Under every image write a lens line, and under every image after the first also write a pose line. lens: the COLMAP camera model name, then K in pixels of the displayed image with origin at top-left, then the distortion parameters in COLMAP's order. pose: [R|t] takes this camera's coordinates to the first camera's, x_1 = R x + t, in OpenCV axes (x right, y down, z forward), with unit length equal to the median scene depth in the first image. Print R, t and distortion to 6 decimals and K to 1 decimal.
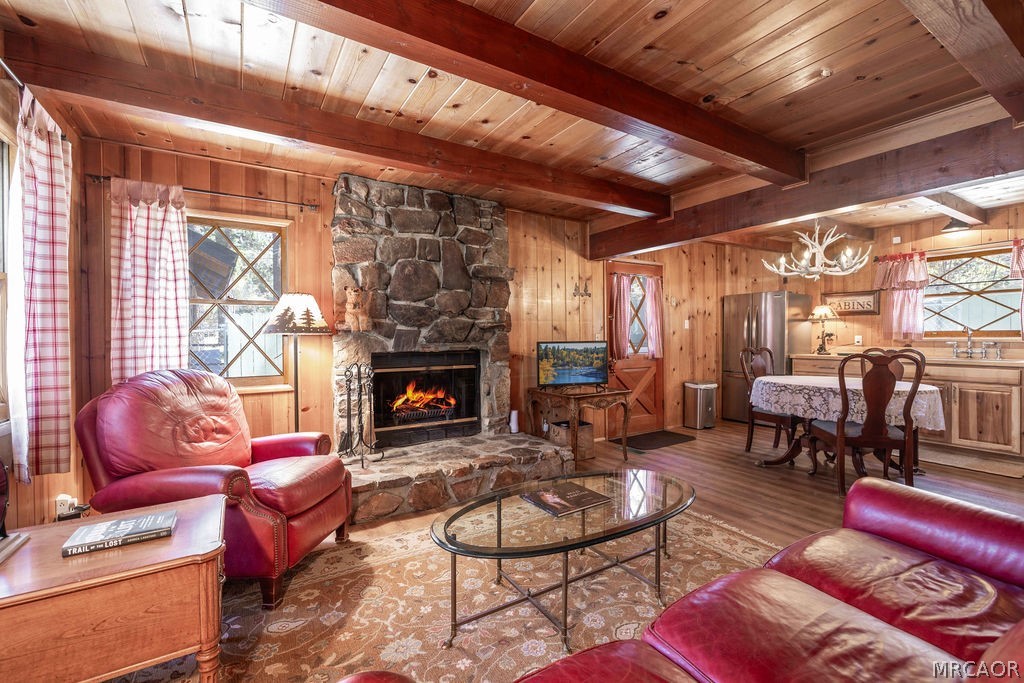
lens RADIAL K [[436.7, 0, 514.1], [0, 436.7, 339.1], [0, 0, 1]] dist [0.000503, 0.000263]
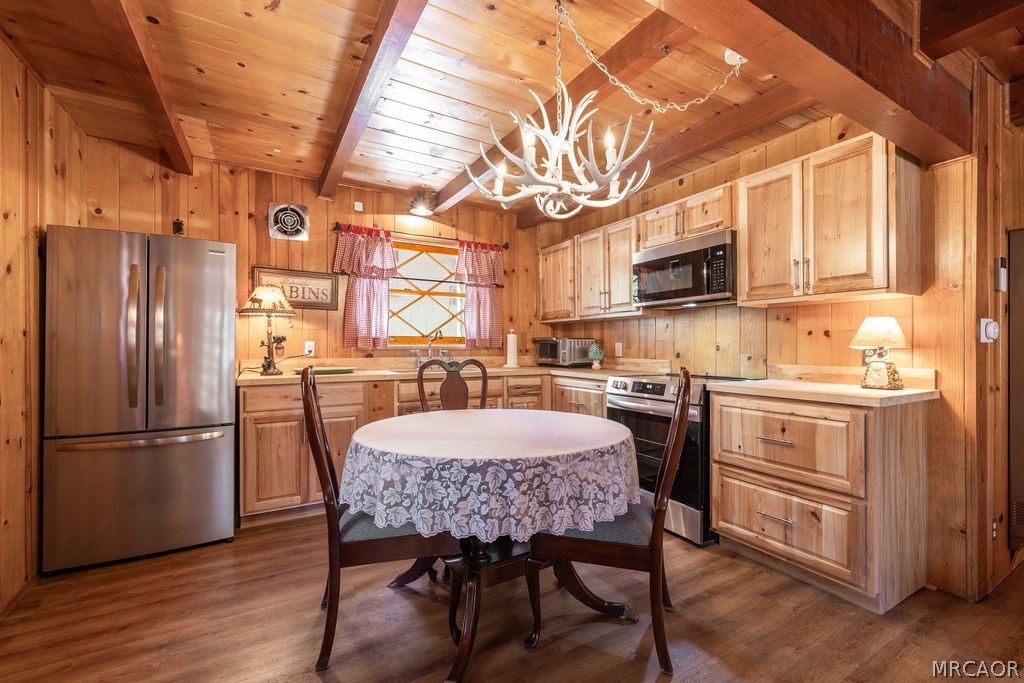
lens RADIAL K [[449.7, 0, 511.7], [0, 449.7, 344.7], [0, 0, 1]] dist [-0.000015, 0.000039]
pose [[0.043721, 0.005021, 0.999031, 0.154849], [0.005405, 0.999972, -0.005263, 0.002001], [-0.999029, 0.005630, 0.043693, 0.696999]]
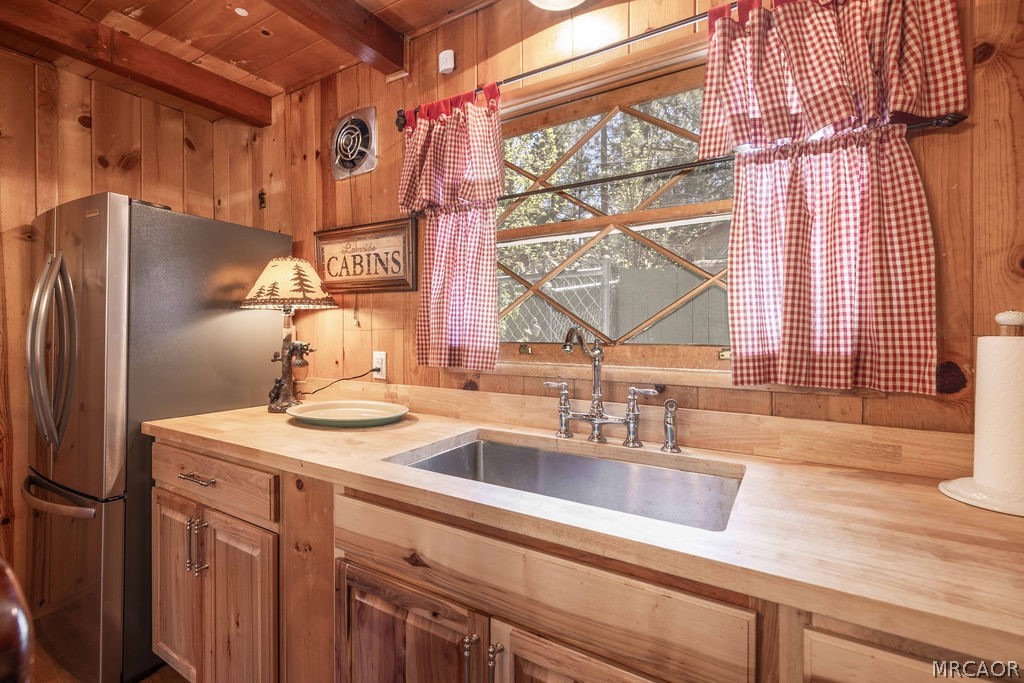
lens RADIAL K [[430.8, 0, 497.8], [0, 430.8, 334.4], [0, 0, 1]] dist [0.000058, 0.000036]
pose [[0.907655, -0.002568, 0.419710, 0.748270], [0.000820, 0.999990, 0.004345, -0.023286], [-0.419717, -0.003600, 0.907648, 0.667052]]
